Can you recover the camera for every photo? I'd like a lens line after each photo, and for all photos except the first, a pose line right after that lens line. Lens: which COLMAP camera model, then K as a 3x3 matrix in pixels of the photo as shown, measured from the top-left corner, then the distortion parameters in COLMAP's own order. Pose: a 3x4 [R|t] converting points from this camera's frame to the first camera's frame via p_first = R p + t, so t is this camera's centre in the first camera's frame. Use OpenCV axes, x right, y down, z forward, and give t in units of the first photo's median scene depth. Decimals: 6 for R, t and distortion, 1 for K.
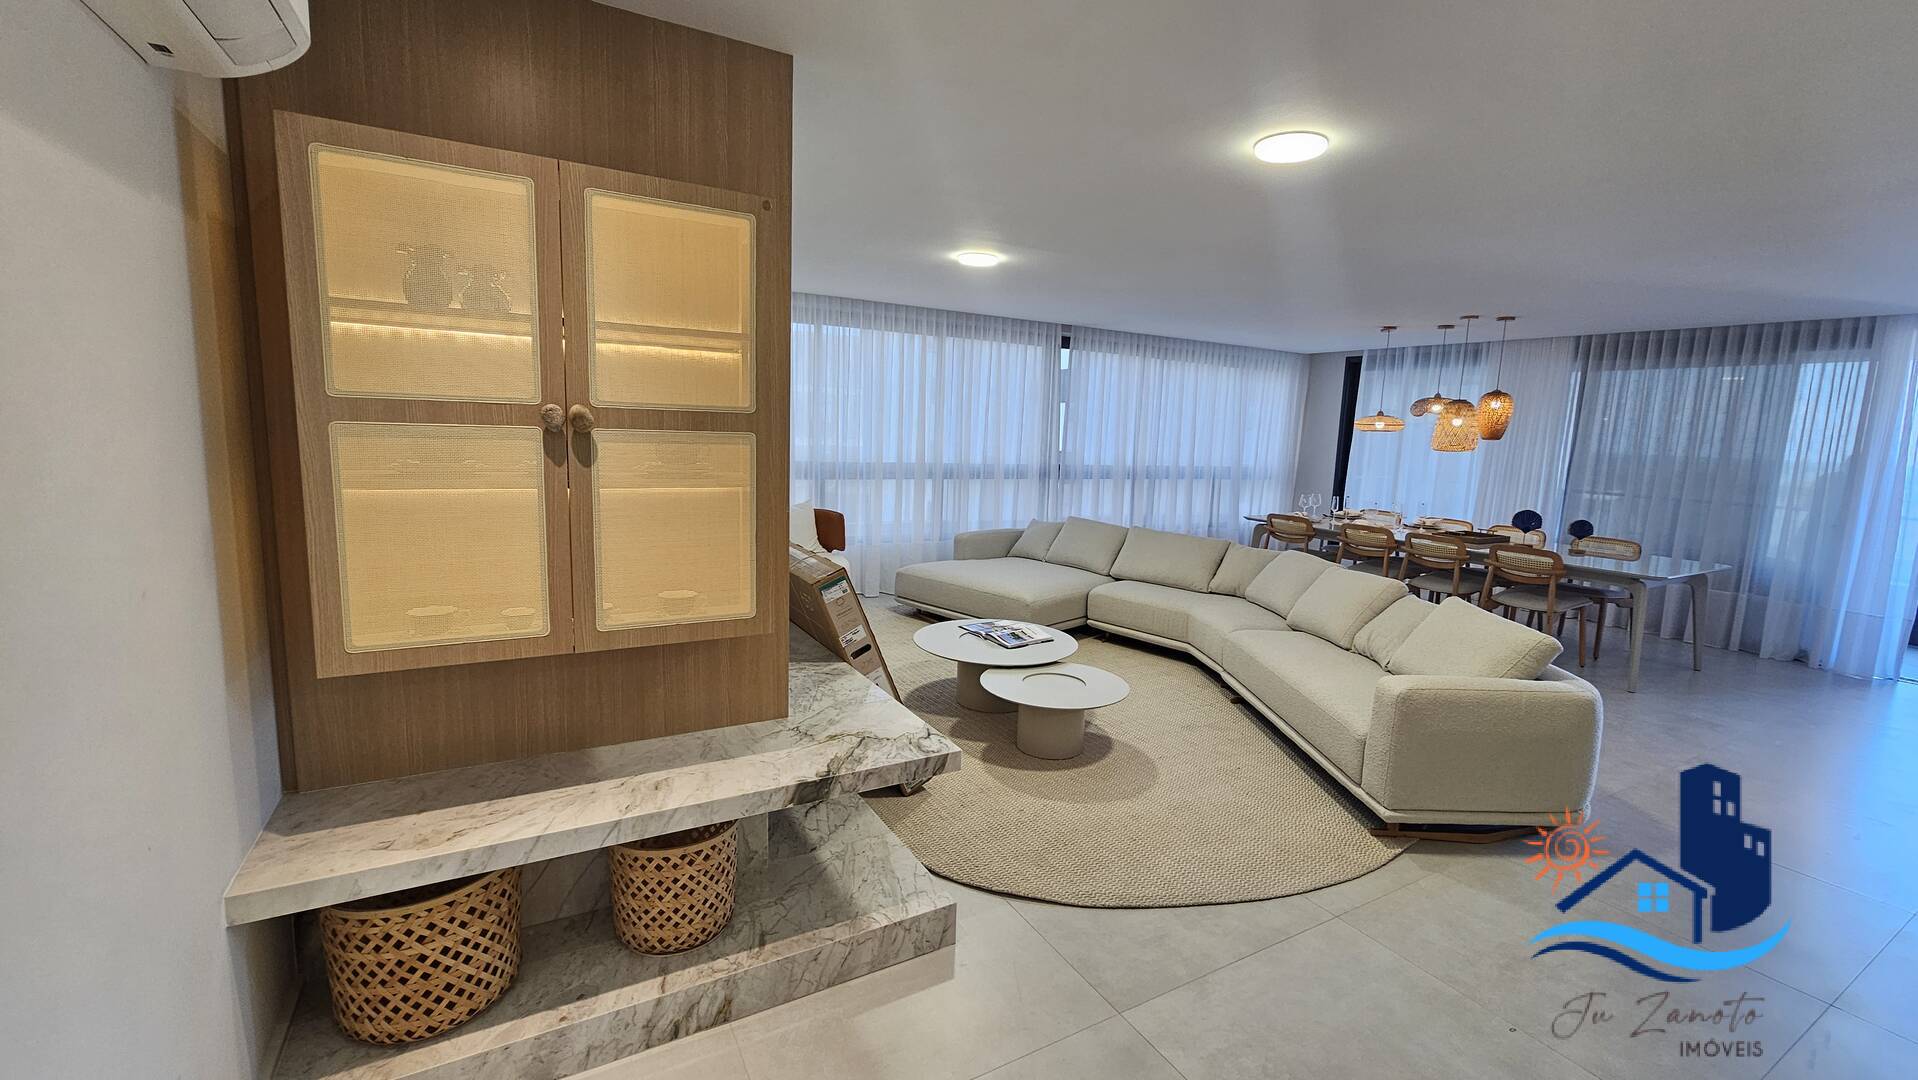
lens RADIAL K [[785.6, 0, 969.3], [0, 785.6, 541.3], [0, 0, 1]] dist [-0.000962, -0.000166]
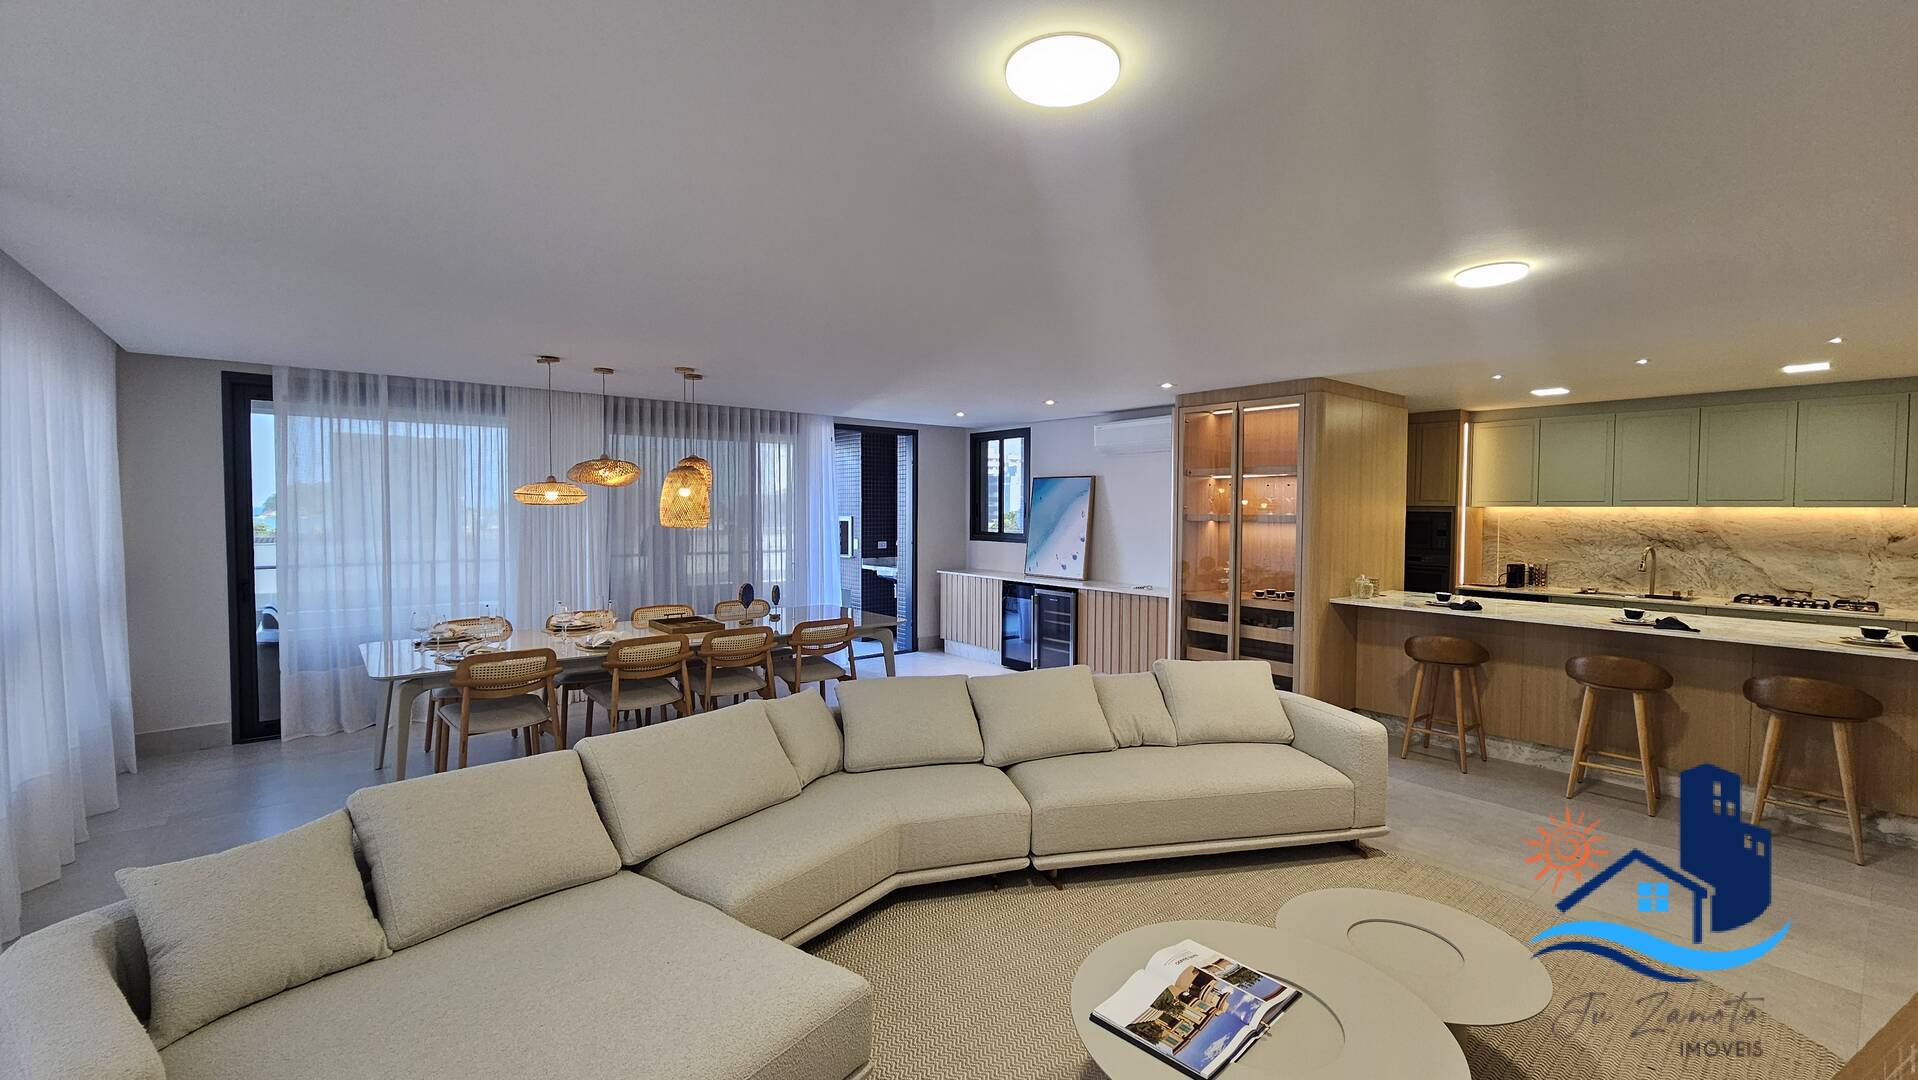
lens RADIAL K [[800.2, 0, 959.0], [0, 800.2, 534.3], [0, 0, 1]] dist [-0.002552, -0.000722]
pose [[-0.169389, -0.072472, 0.982881, -0.265892], [0.132075, 0.986628, 0.095510, -0.150505], [-0.976659, 0.145992, -0.157552, 0.856432]]
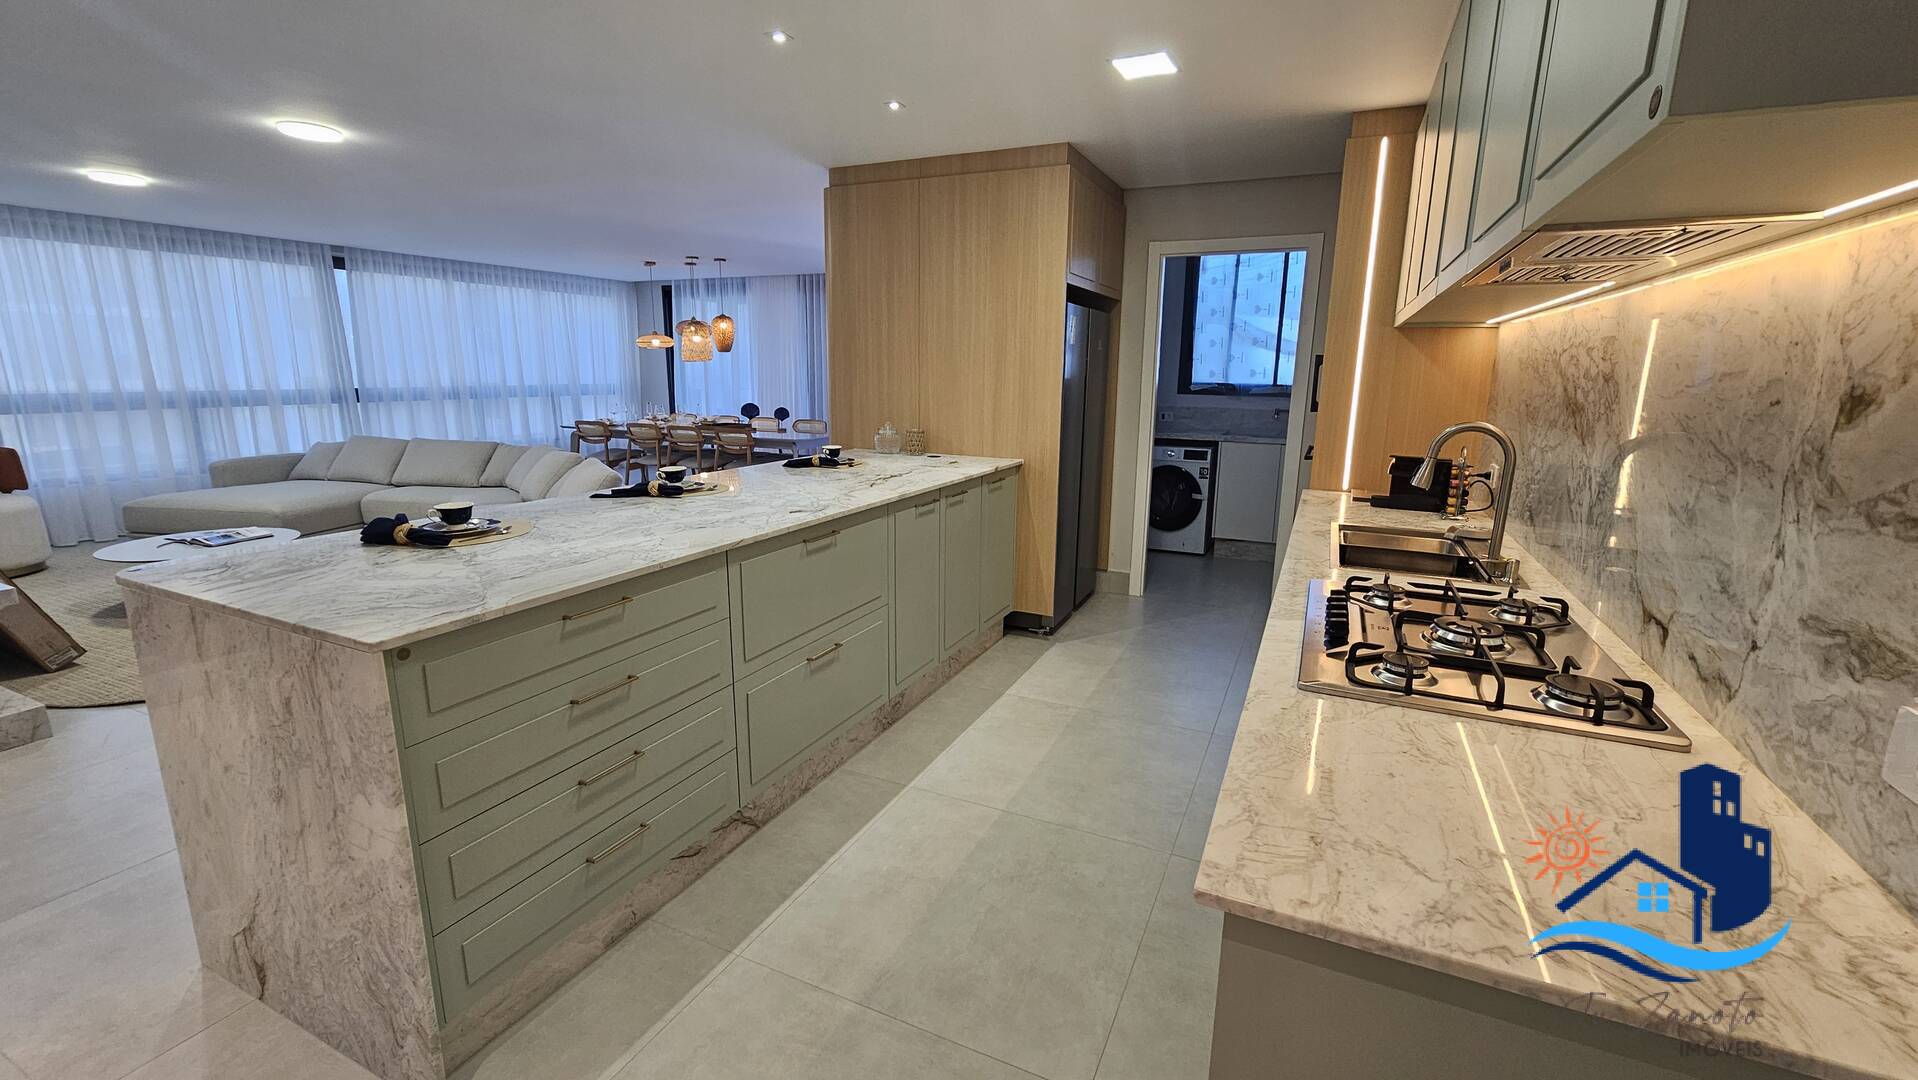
lens RADIAL K [[792.0, 0, 962.6], [0, 792.0, 536.9], [0, 0, 1]] dist [-0.000616, 0.000840]
pose [[0.823000, -0.147596, 0.548531, 0.212698], [0.102255, 0.988373, 0.112526, 0.071767], [-0.558761, -0.036519, 0.828524, -0.356278]]
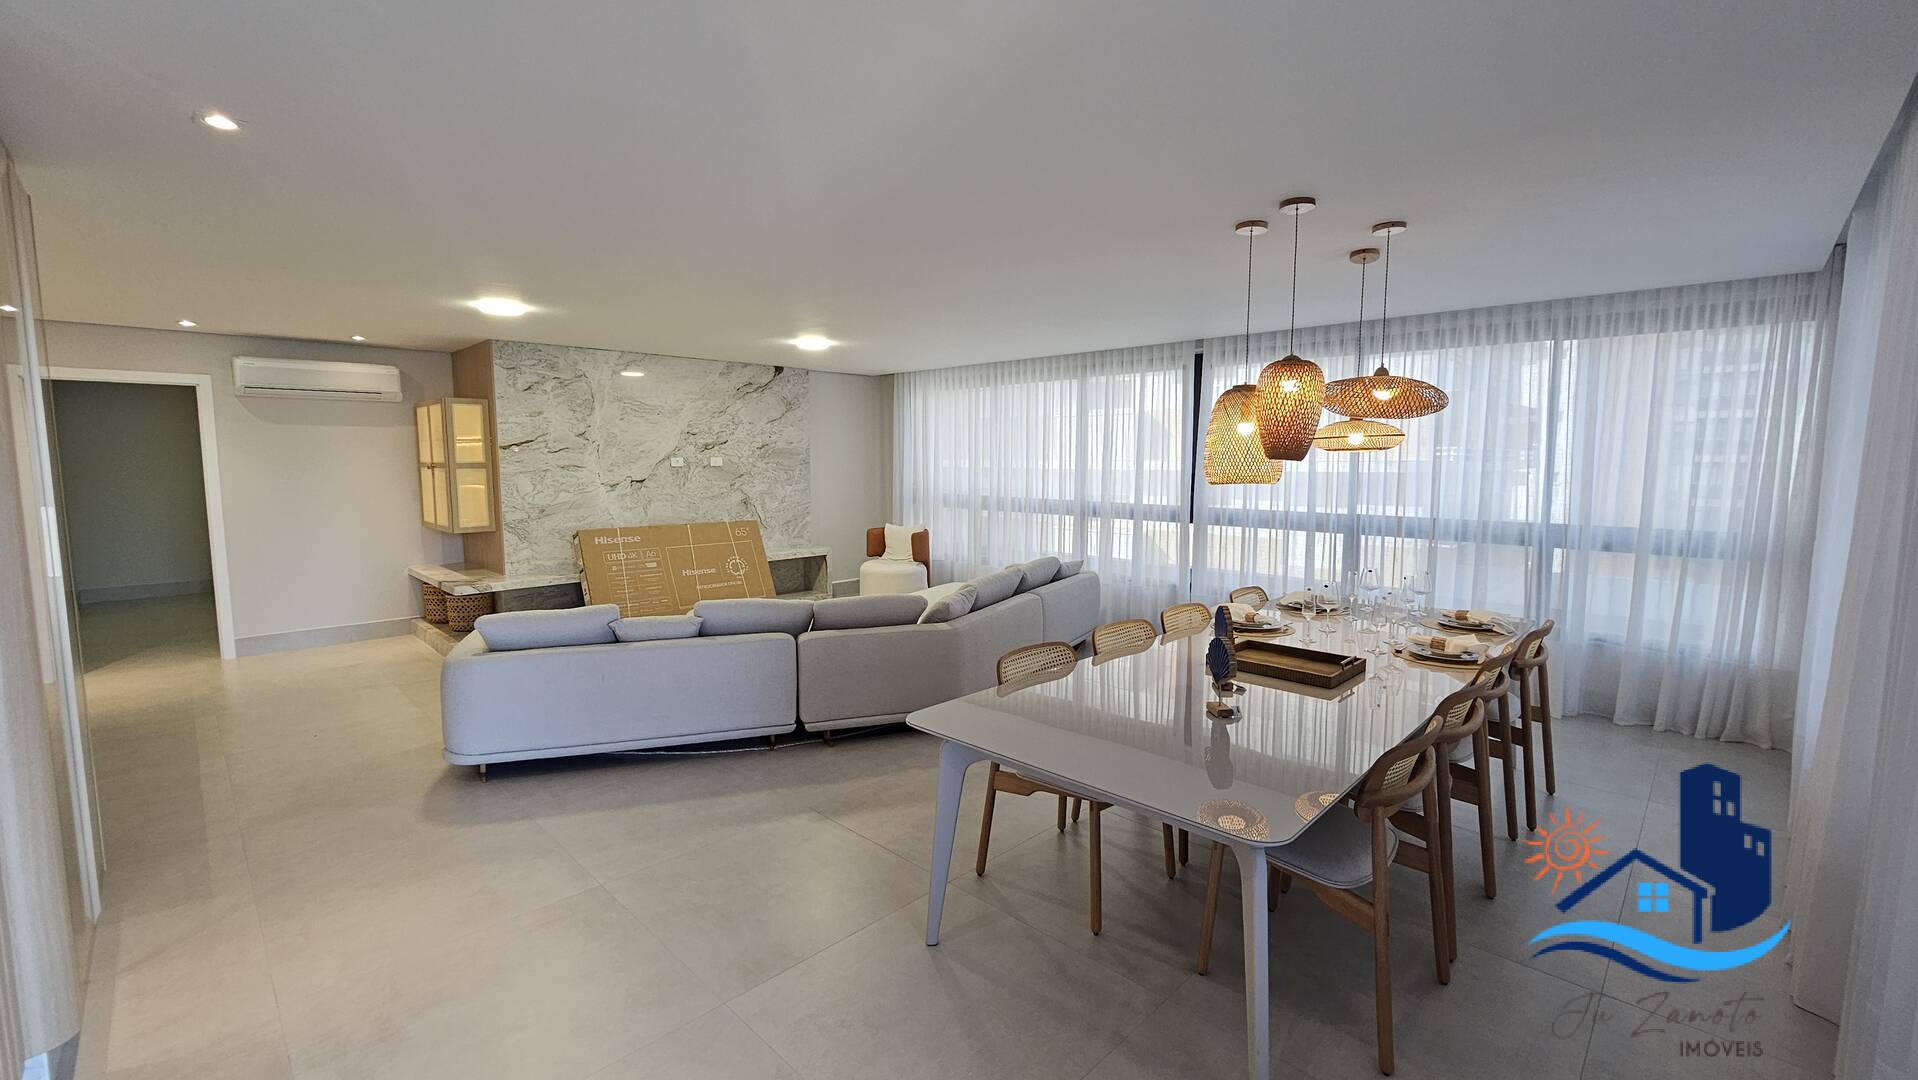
lens RADIAL K [[779.6, 0, 959.0], [0, 779.6, 540.0], [0, 0, 1]] dist [-0.002972, 0.000017]
pose [[0.252358, 0.066055, -0.965377, 1.082870], [-0.132718, 0.990601, 0.033087, -0.070174], [0.958489, 0.119773, 0.258753, 0.696653]]
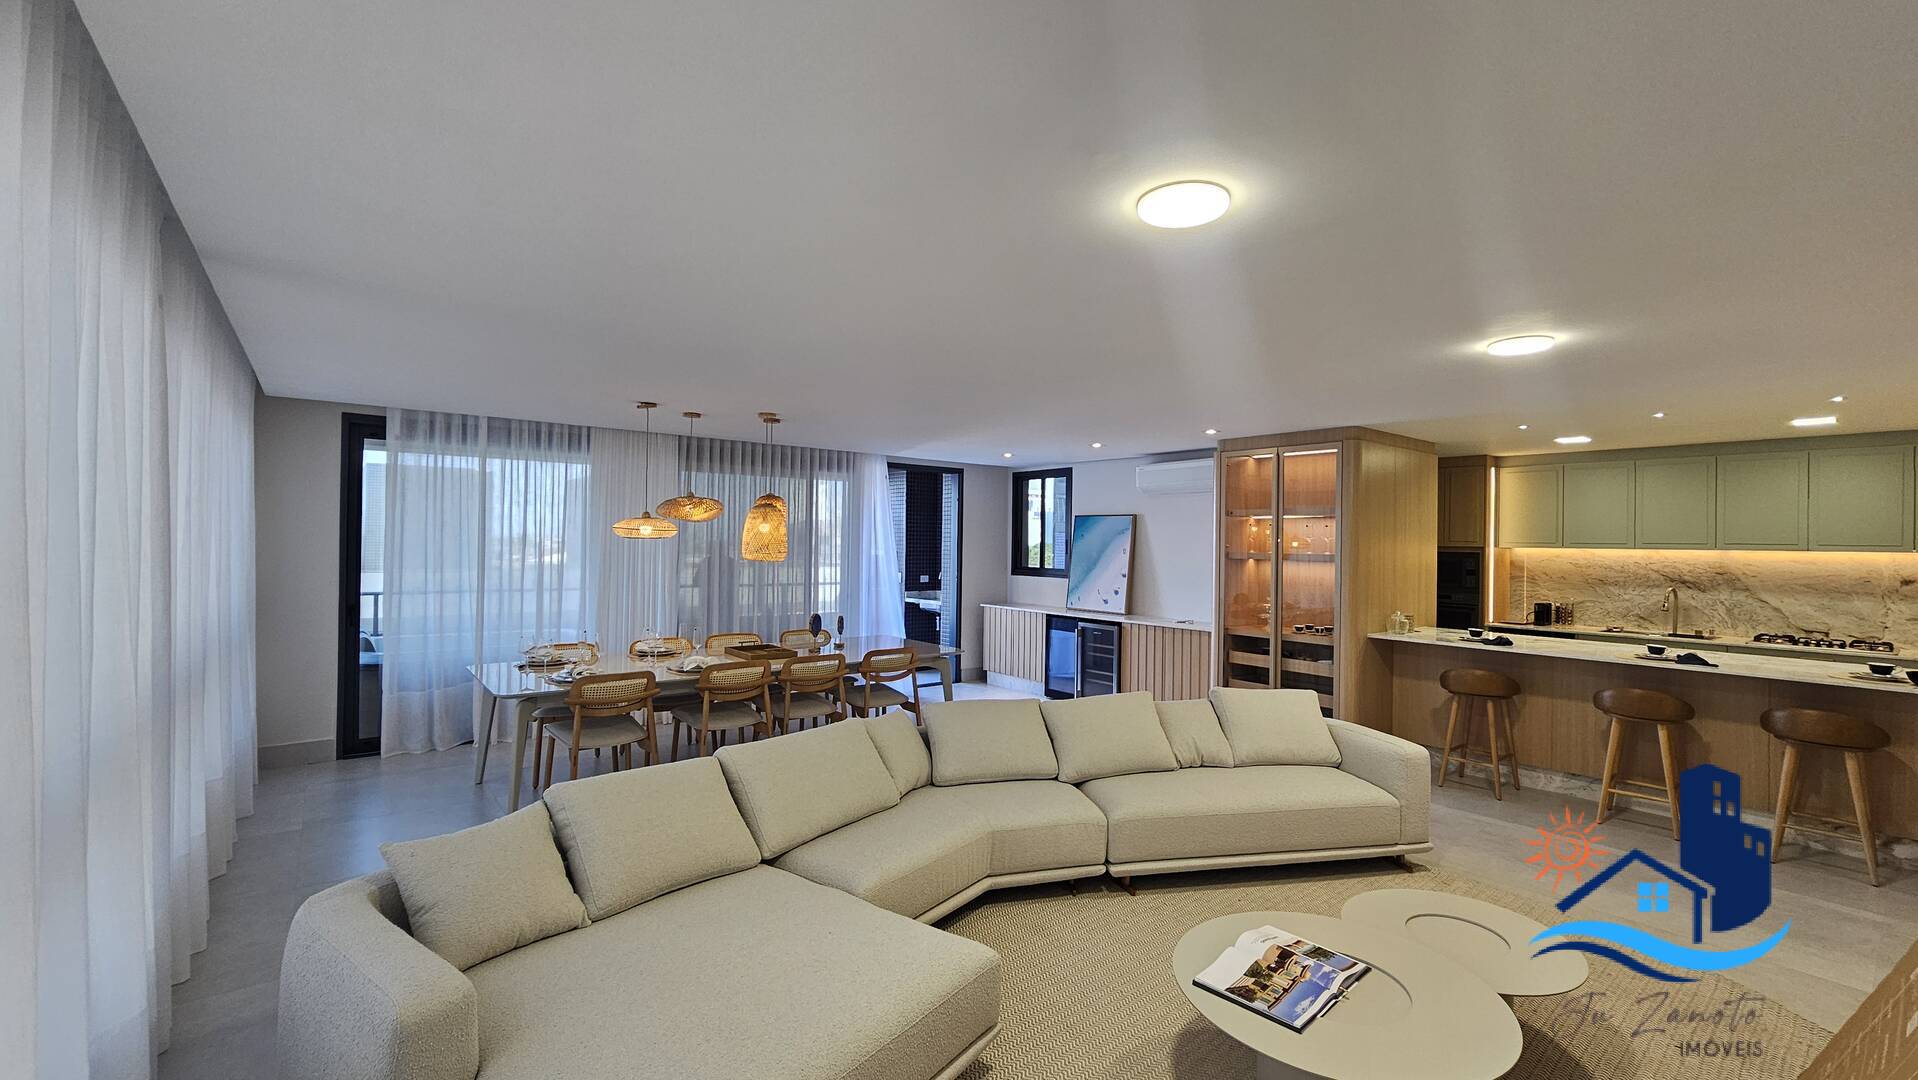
lens RADIAL K [[805.3, 0, 968.1], [0, 805.3, 535.9], [0, 0, 1]] dist [-0.003203, 0.000694]
pose [[-0.160429, -0.033897, 0.986465, -0.322573], [0.123196, 0.990907, 0.054085, -0.163776], [-0.979329, 0.130206, -0.154795, 0.916812]]
